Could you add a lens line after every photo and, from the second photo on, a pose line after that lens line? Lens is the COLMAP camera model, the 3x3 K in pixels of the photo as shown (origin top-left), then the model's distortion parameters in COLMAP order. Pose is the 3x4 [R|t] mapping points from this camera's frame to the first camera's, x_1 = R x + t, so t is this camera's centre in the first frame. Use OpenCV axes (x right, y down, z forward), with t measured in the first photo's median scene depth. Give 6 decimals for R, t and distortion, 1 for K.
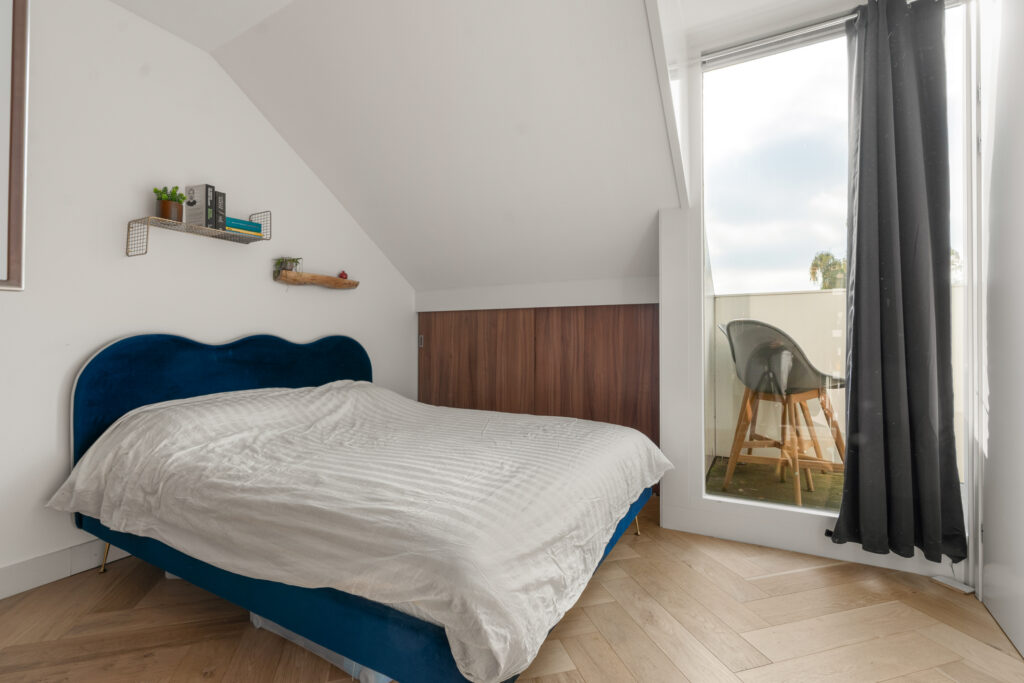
lens RADIAL K [[465.5, 0, 504.0], [0, 465.5, 335.7], [0, 0, 1]] dist [-0.007907, 0.000678]
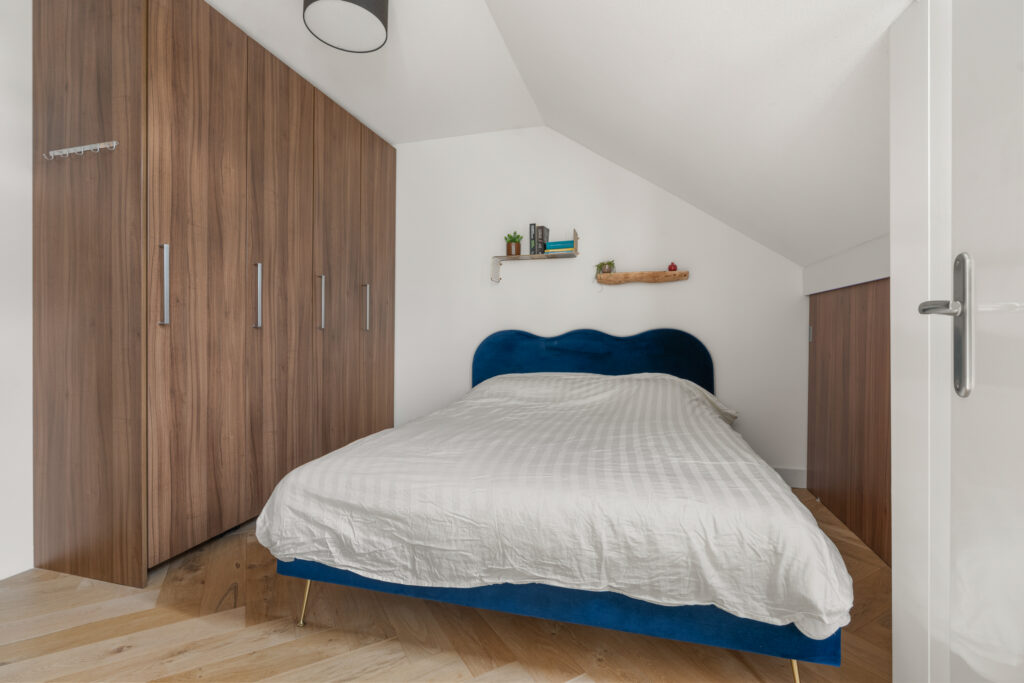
lens RADIAL K [[465.5, 0, 504.0], [0, 465.5, 335.7], [0, 0, 1]] dist [-0.007907, 0.000678]
pose [[0.254482, -0.000056, -0.967078, 0.609273], [0.009753, 0.999949, 0.002508, 0.011323], [0.967028, -0.010070, 0.254469, 0.465742]]
